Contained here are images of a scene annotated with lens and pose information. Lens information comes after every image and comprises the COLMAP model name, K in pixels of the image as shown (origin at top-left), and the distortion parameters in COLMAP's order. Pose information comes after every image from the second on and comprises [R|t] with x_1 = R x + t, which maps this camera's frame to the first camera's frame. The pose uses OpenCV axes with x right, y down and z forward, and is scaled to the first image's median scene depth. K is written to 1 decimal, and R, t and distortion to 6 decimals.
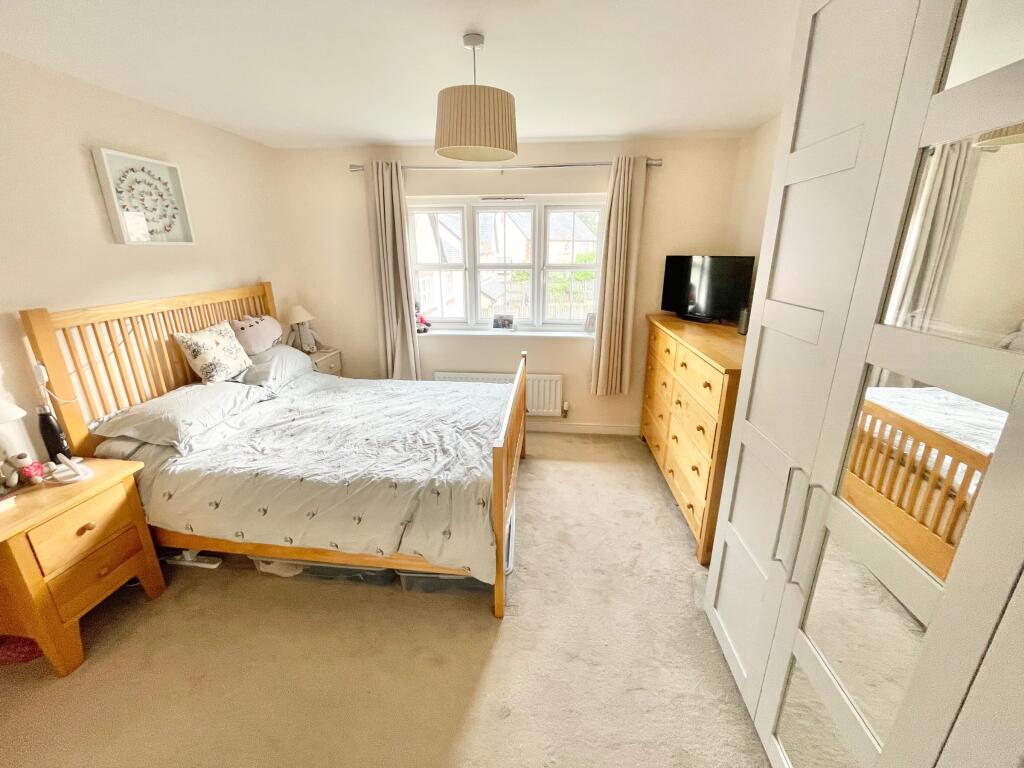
lens RADIAL K [[416.5, 0, 508.7], [0, 416.5, 381.0], [0, 0, 1]] dist [-0.003477, 0.000822]
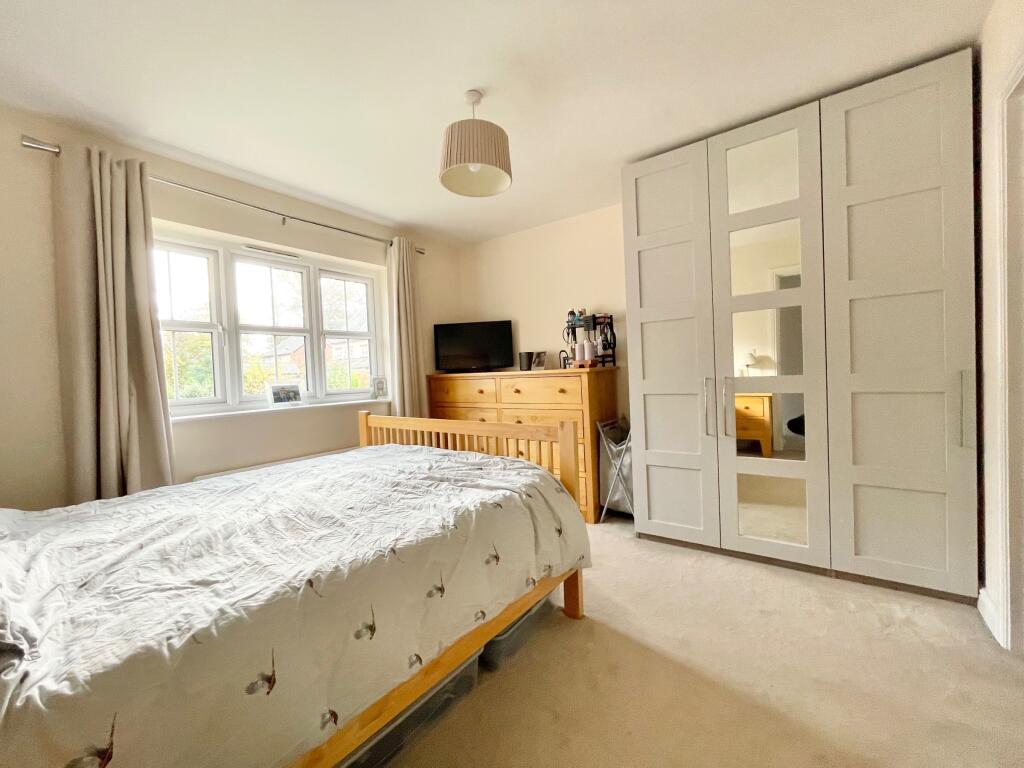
lens RADIAL K [[416.5, 0, 506.8], [0, 416.5, 383.3], [0, 0, 1]] dist [-0.003477, 0.000822]
pose [[0.525777, -0.041555, 0.849607, -0.503944], [0.291816, 0.947003, -0.134271, 0.074605], [-0.799001, 0.318525, 0.510039, 0.264706]]
